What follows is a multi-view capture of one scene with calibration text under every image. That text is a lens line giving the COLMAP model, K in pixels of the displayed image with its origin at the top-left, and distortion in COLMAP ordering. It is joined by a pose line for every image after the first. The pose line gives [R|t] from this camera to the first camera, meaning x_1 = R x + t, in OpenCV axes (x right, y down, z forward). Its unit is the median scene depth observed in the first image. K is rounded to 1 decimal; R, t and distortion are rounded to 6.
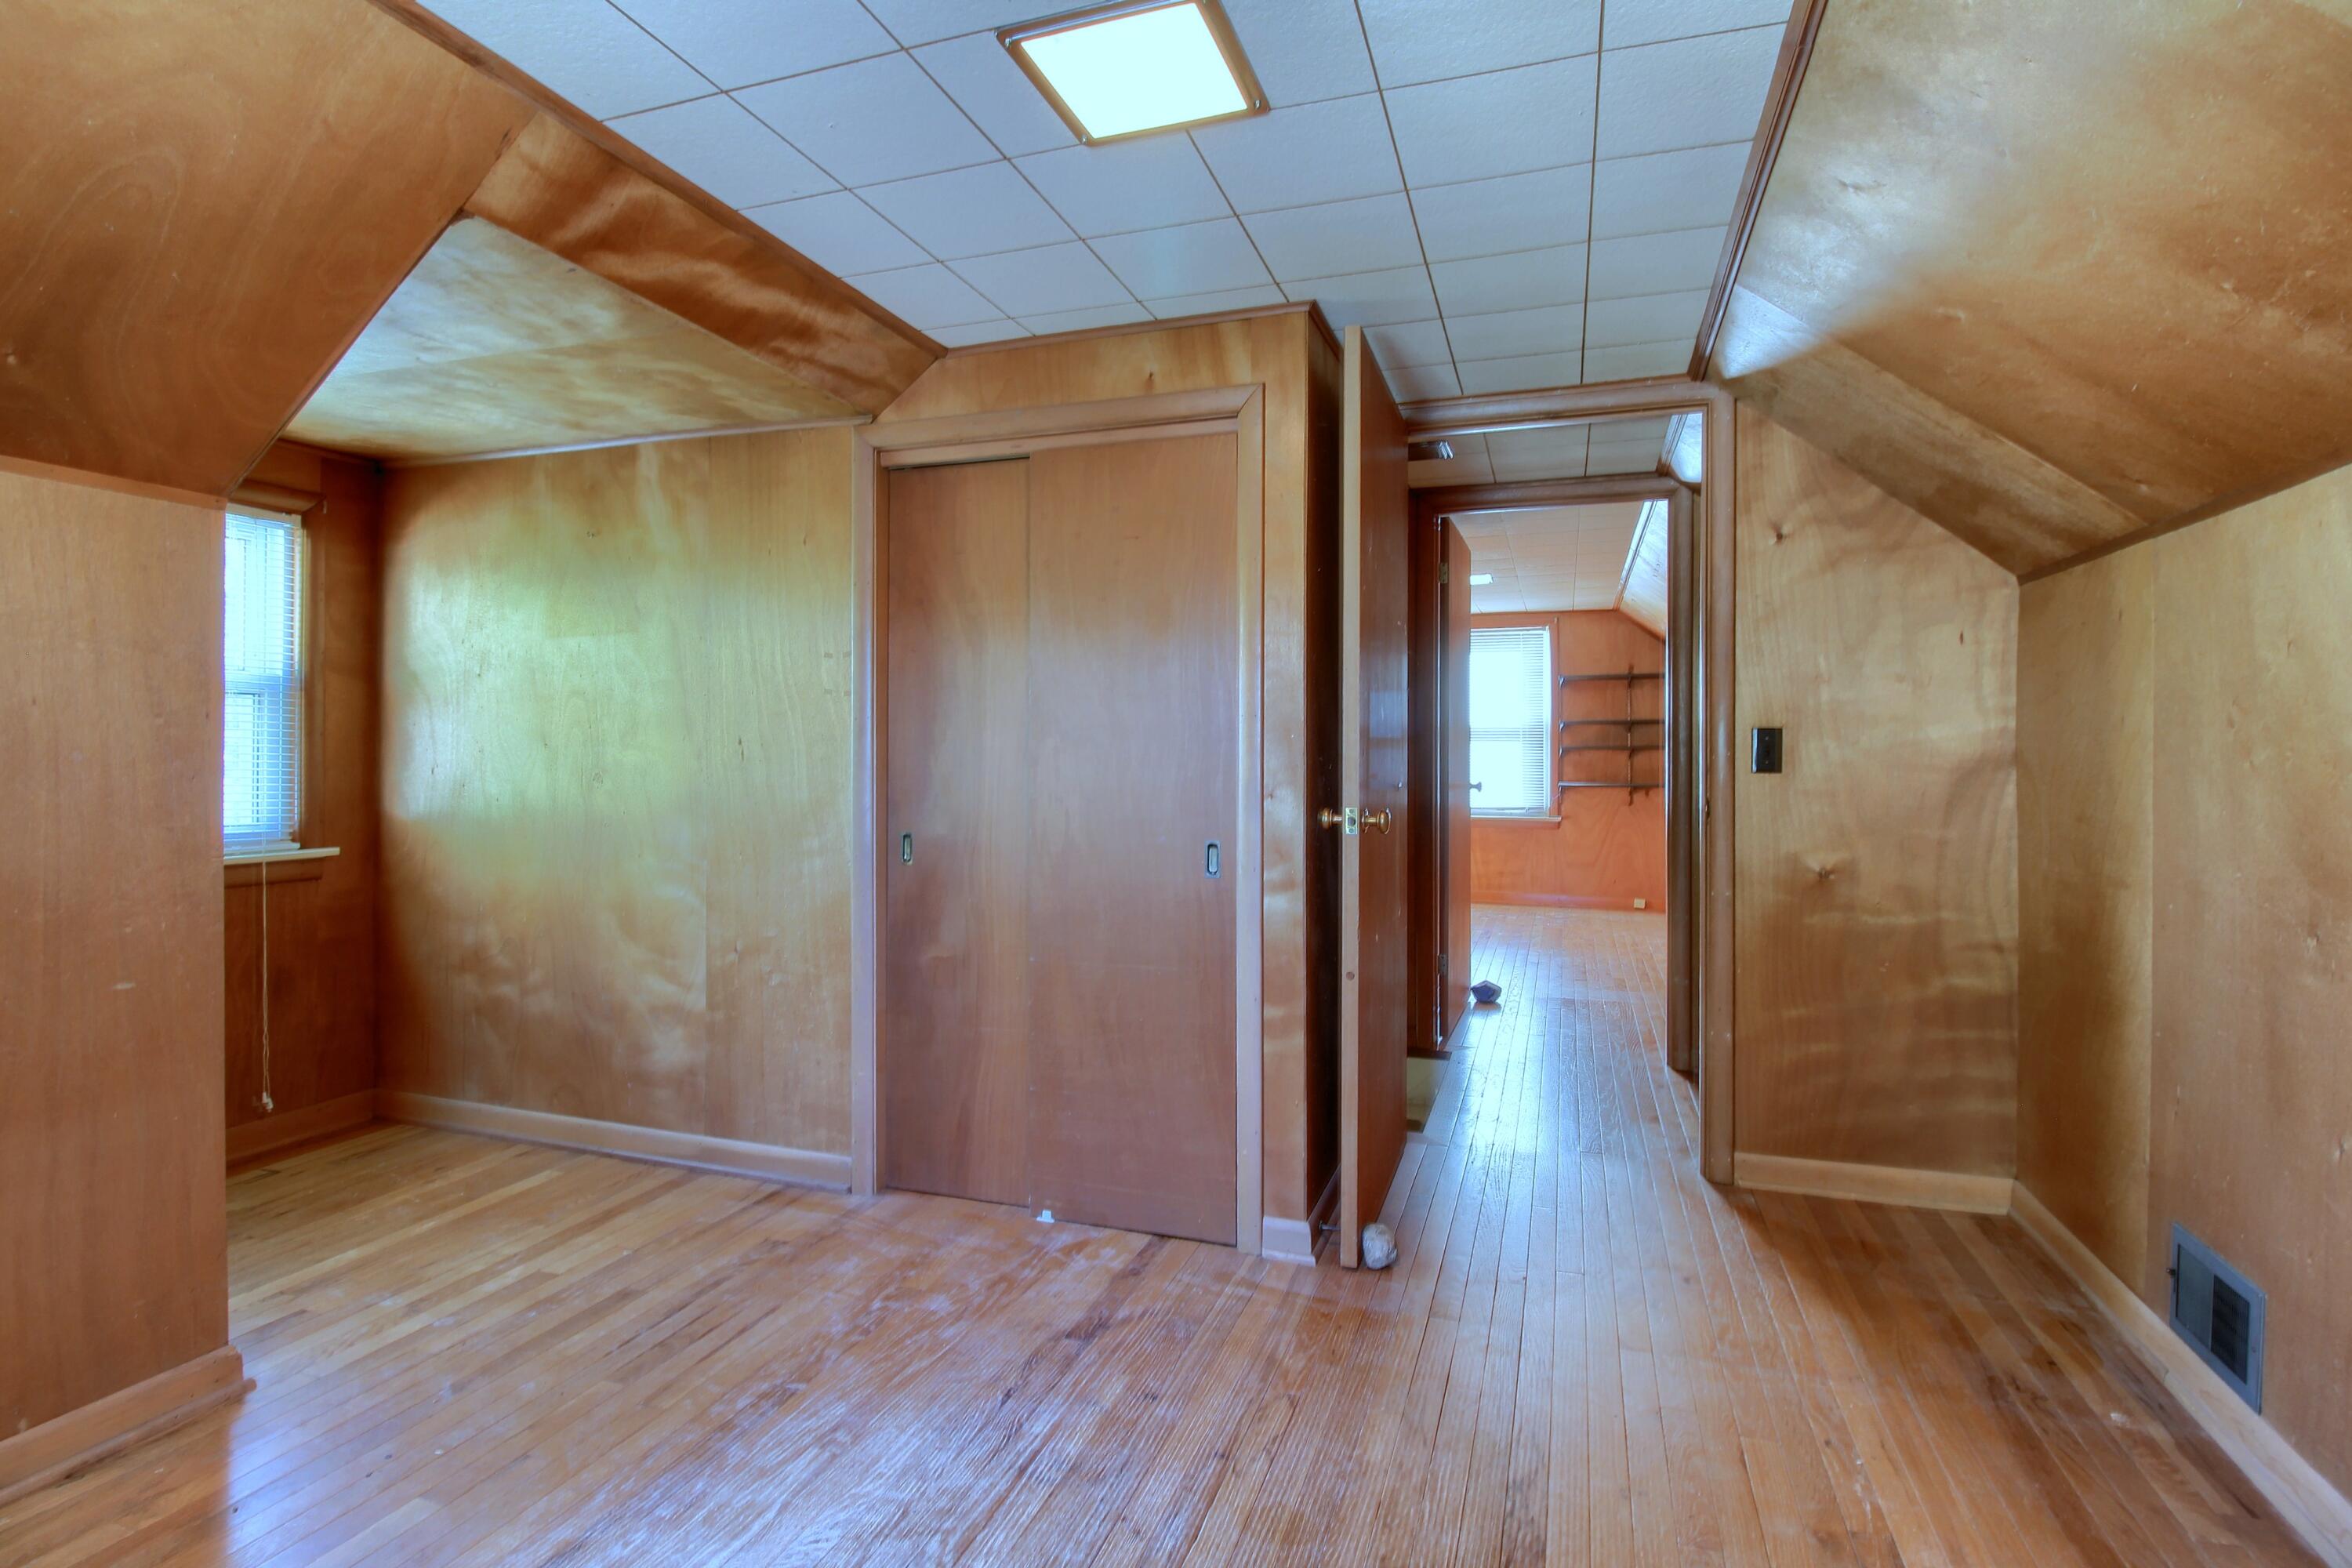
lens RADIAL K [[1109.3, 0, 1177.3], [0, 1109.3, 758.5], [0, 0, 1]] dist [-0.017269, -0.001118]
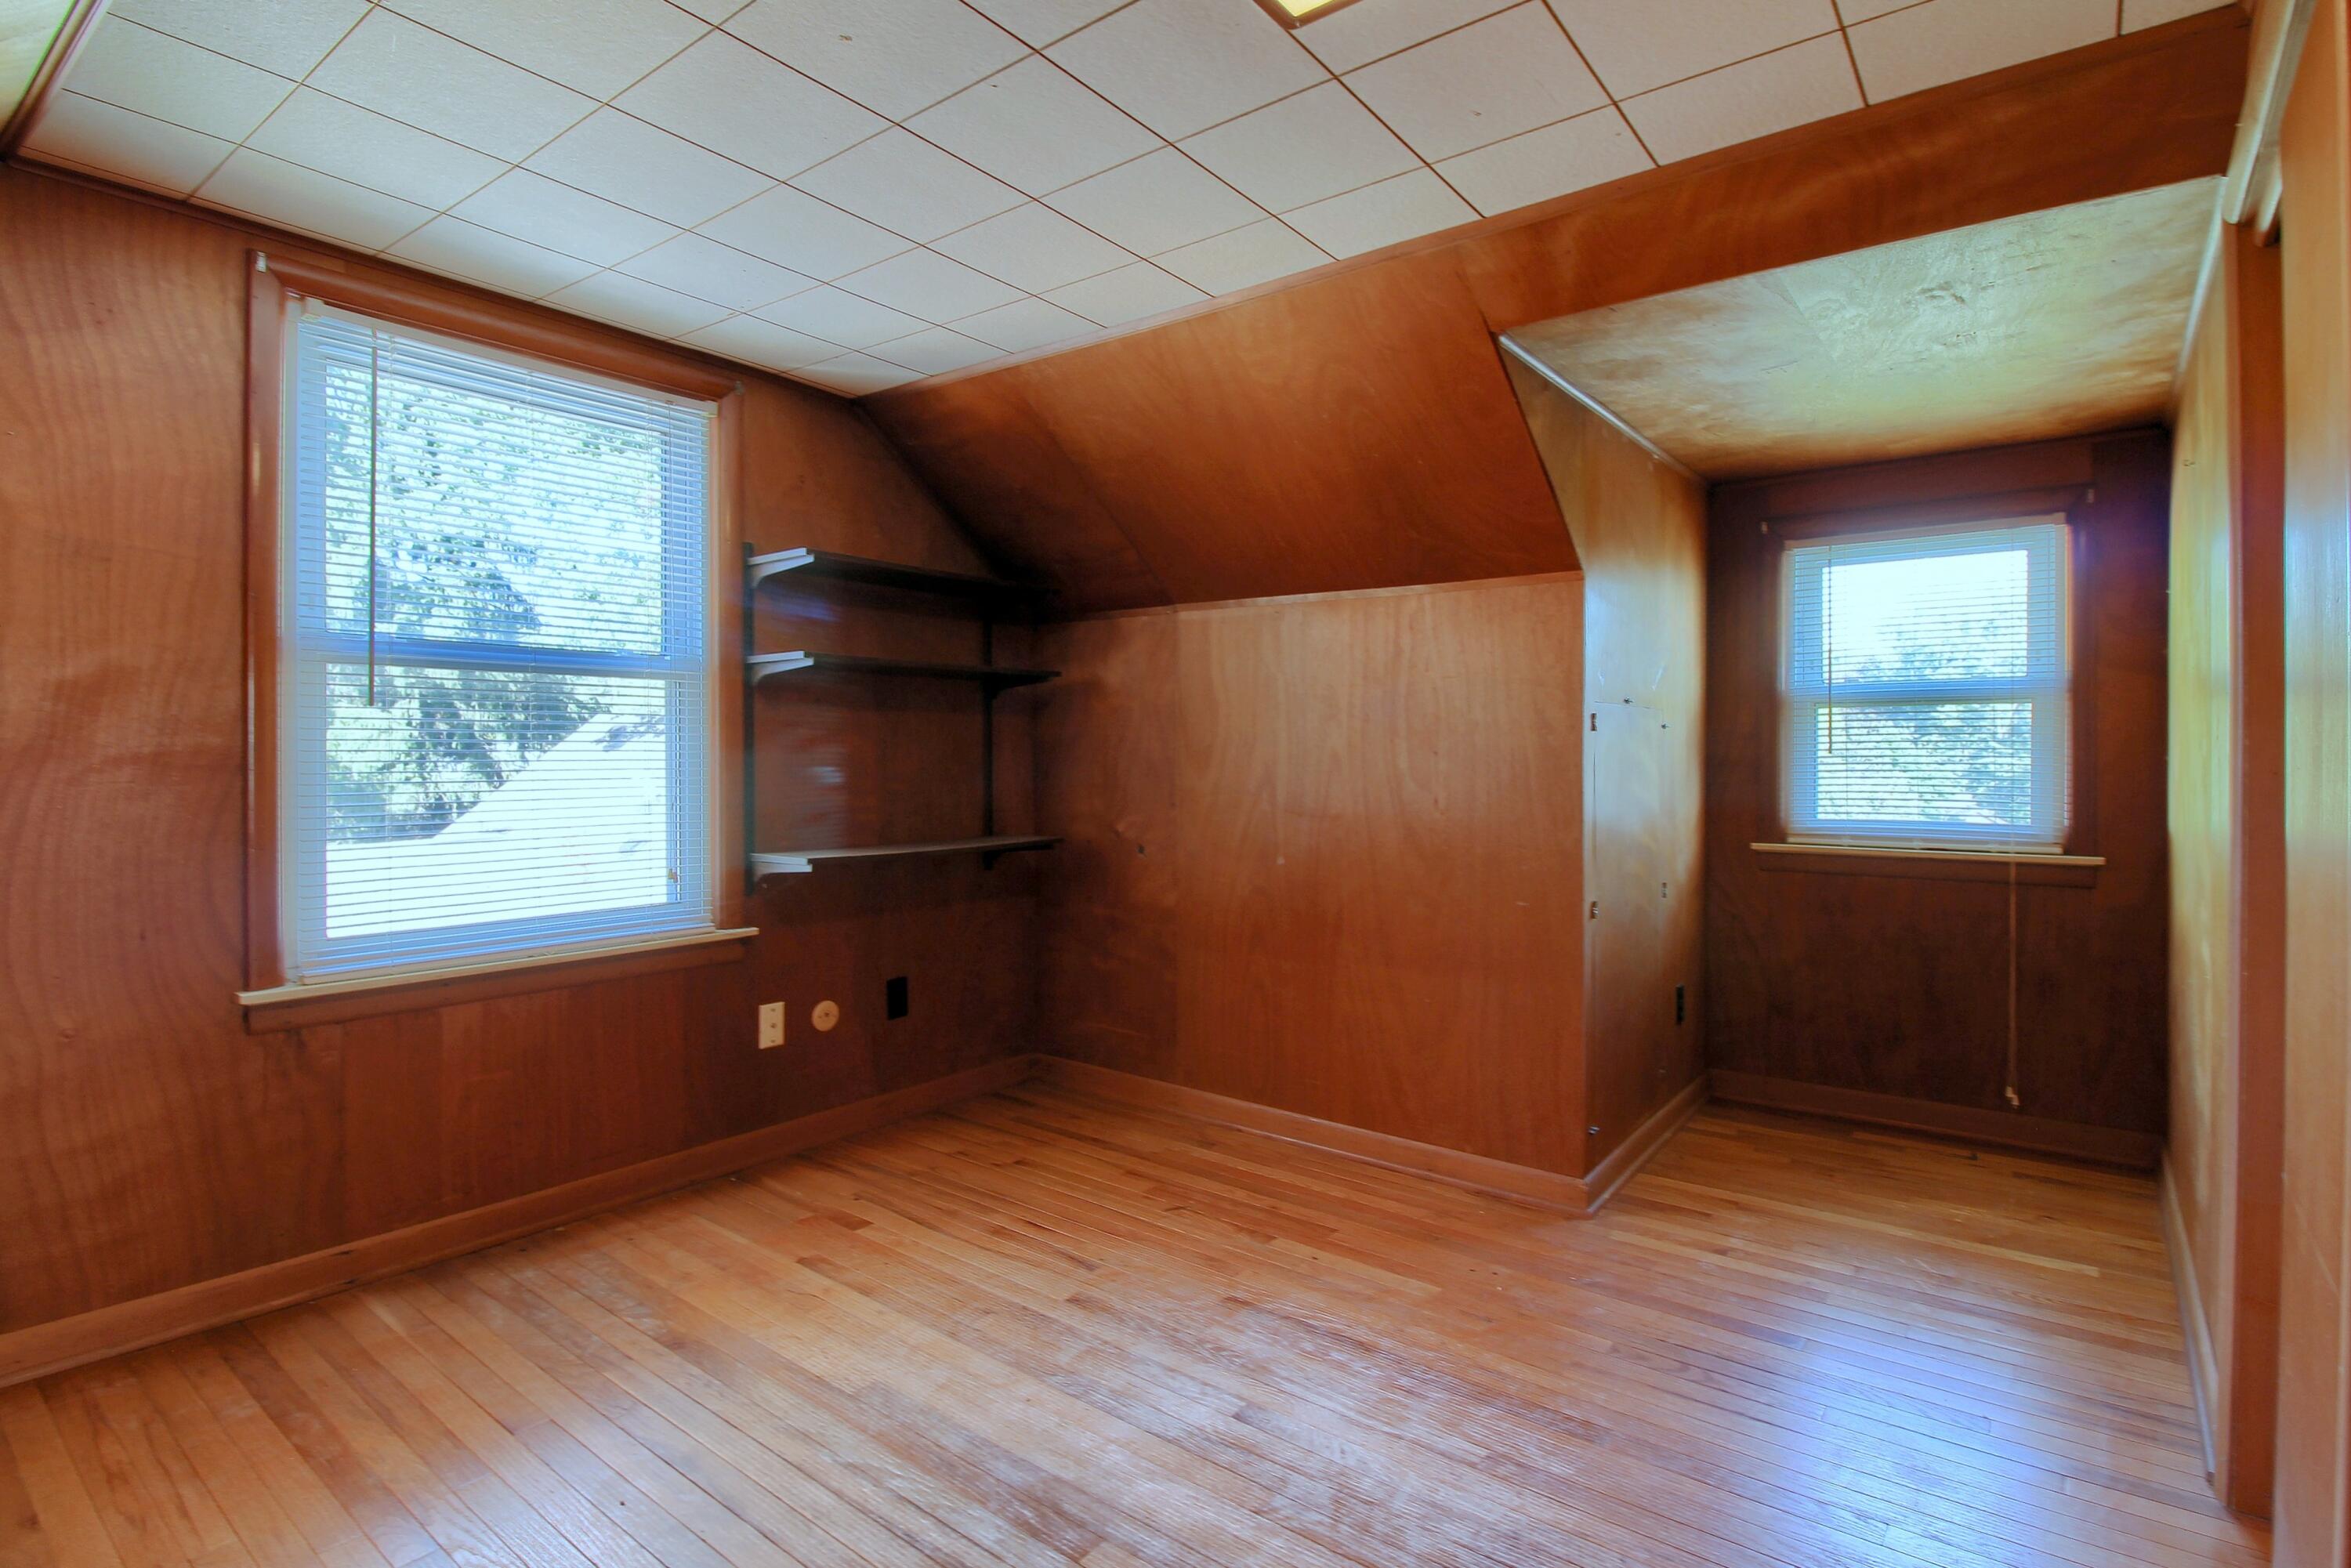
lens RADIAL K [[1108.8, 0, 1176.8], [0, 1108.8, 758.5], [0, 0, 1]] dist [-0.017269, -0.001118]
pose [[-0.295397, -0.000671, -0.955374, 0.519855], [-0.007099, 0.999974, 0.001493, 0.001637], [0.955348, 0.007223, -0.295394, 0.758100]]
